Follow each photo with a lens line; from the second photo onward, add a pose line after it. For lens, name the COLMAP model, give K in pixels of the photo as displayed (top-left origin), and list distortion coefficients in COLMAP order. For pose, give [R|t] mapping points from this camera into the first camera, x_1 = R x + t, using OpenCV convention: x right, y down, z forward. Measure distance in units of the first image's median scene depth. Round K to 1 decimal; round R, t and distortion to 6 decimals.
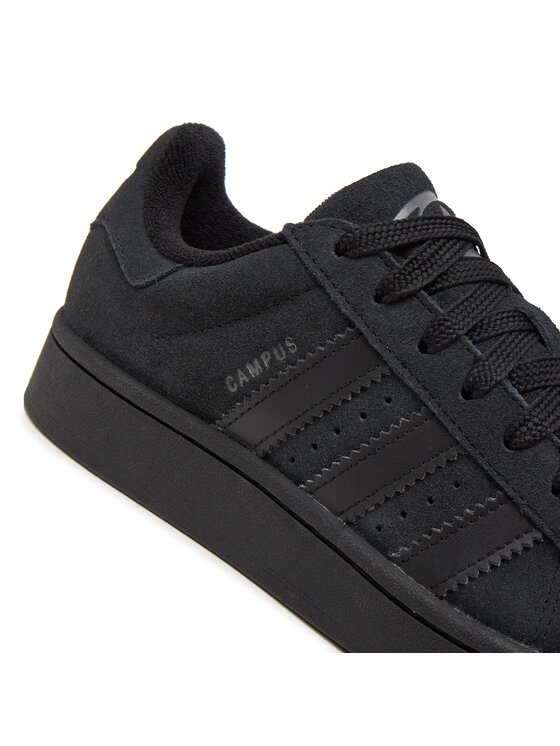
lens RADIAL K [[1333.2, 0, 280.0], [0, 1333.2, 373.0], [0, 0, 1]] dist [-0.034198, -0.040110]
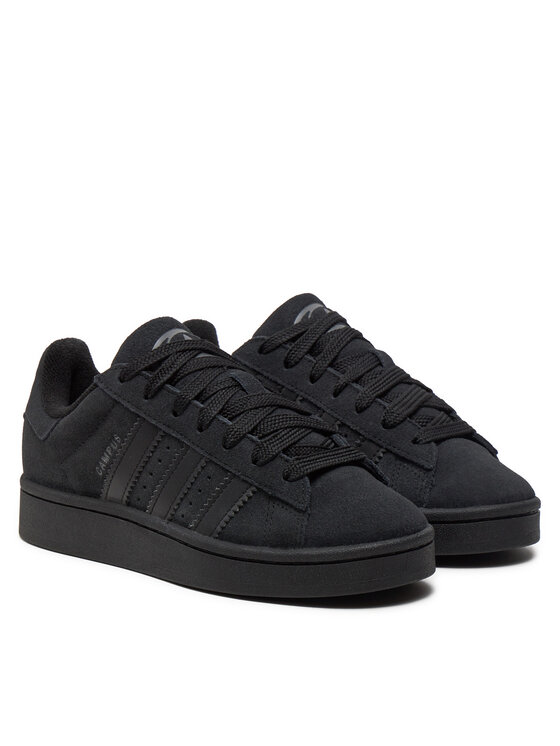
lens RADIAL K [[2167.7, 0, 280.0], [0, 2167.7, 373.0], [0, 0, 1]] dist [0.077564, 0.189586]
pose [[0.915637, -0.342392, -0.210658, 0.871808], [0.306624, 0.933710, -0.184843, 0.513867], [0.259982, 0.104656, 0.959925, -1.791274]]
